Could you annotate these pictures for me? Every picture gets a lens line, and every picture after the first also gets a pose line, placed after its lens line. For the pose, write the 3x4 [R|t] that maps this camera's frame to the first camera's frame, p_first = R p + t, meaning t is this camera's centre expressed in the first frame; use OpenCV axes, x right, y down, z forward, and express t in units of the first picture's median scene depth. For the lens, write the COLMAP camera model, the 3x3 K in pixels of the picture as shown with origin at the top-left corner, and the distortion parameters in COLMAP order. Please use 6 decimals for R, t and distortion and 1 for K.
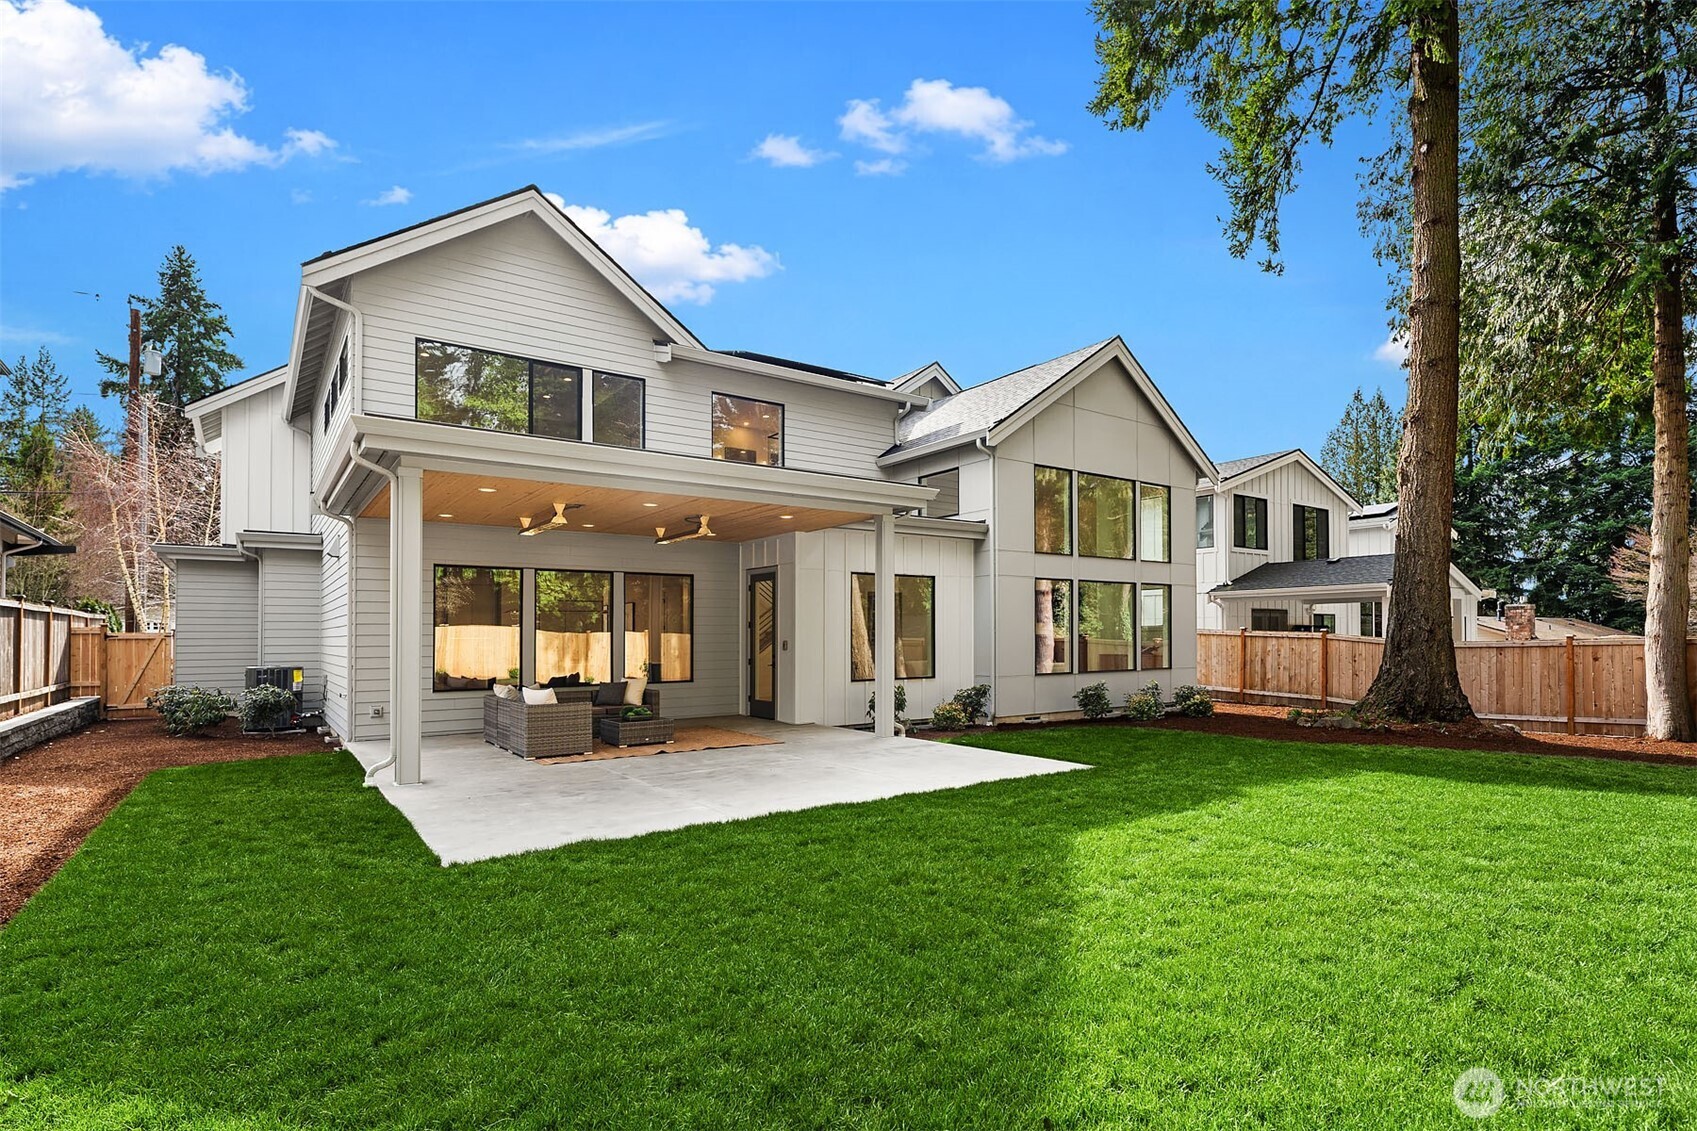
lens RADIAL K [[843.8, 0, 869.9], [0, 843.8, 617.3], [0, 0, 1]] dist [0.003688, -0.003780]
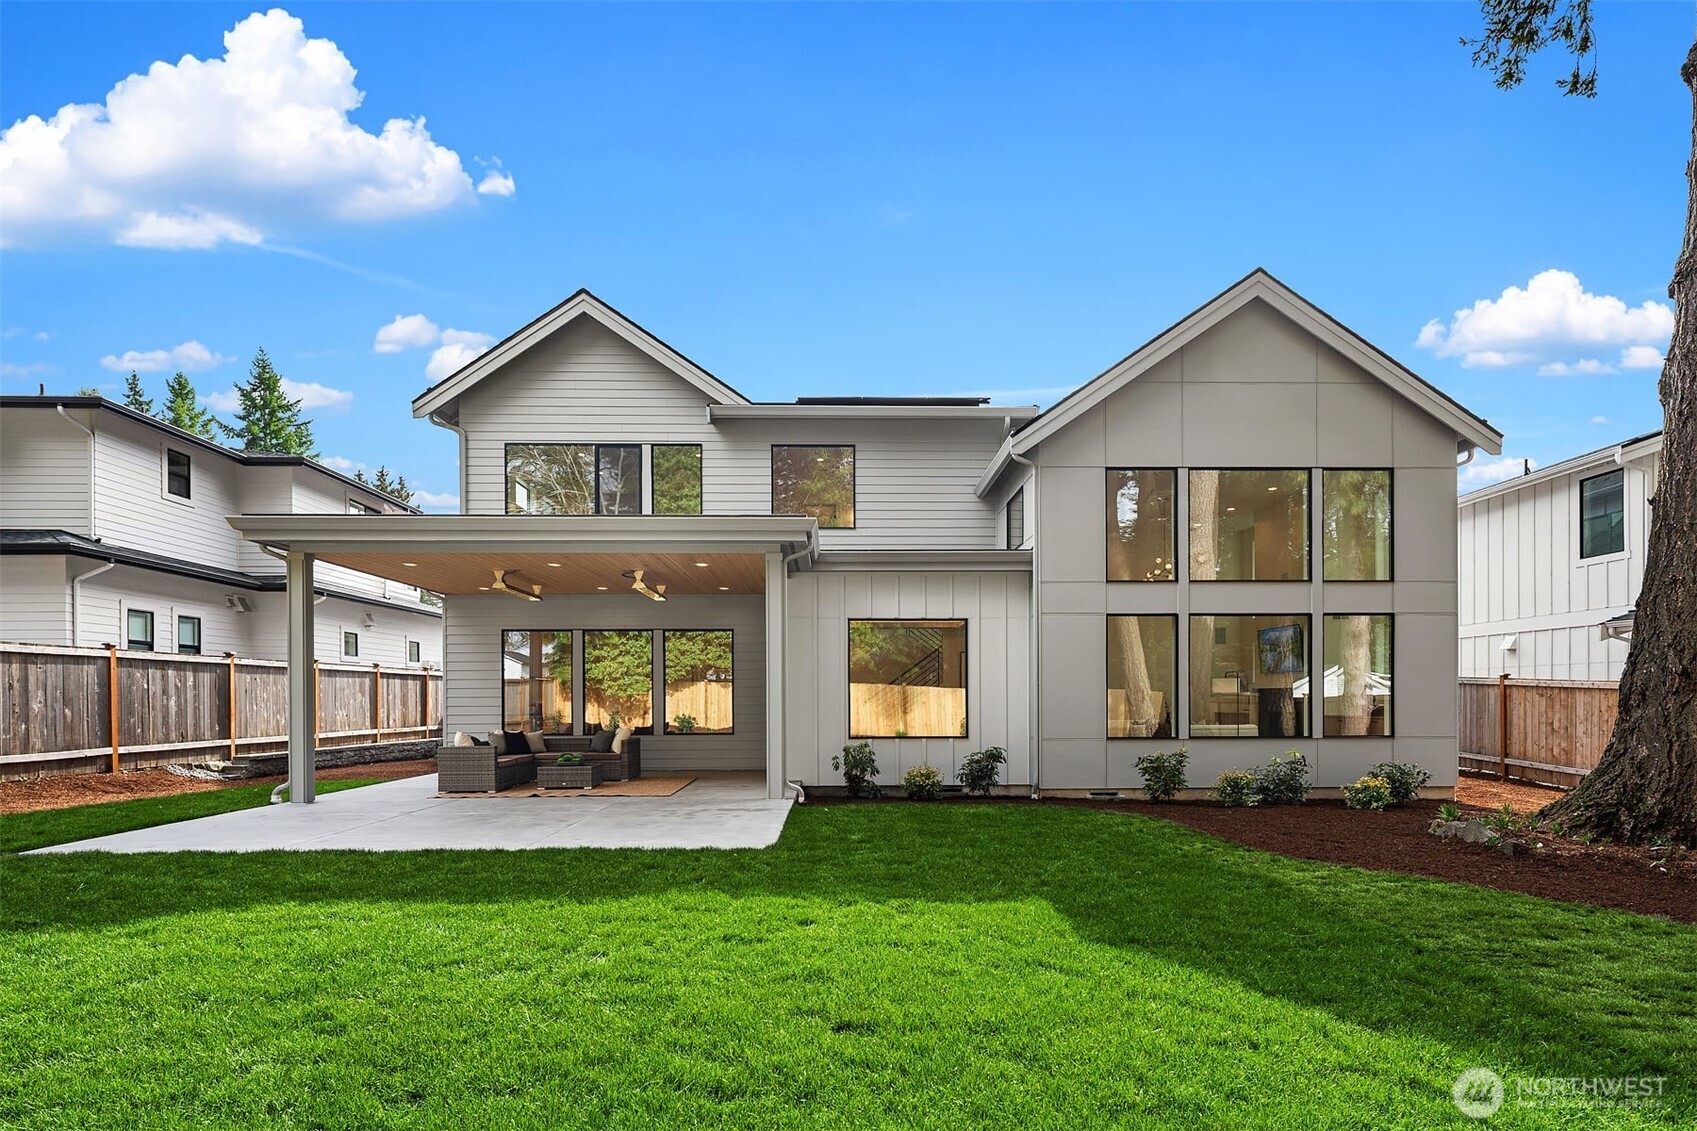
lens RADIAL K [[843.8, 0, 854.4], [0, 843.8, 689.0], [0, 0, 1]] dist [0.003688, -0.003780]
pose [[0.820608, -0.002799, -0.571484, 0.463089], [0.011217, 0.999874, 0.011210, 0.011427], [0.571381, -0.015609, 0.820537, 0.233869]]
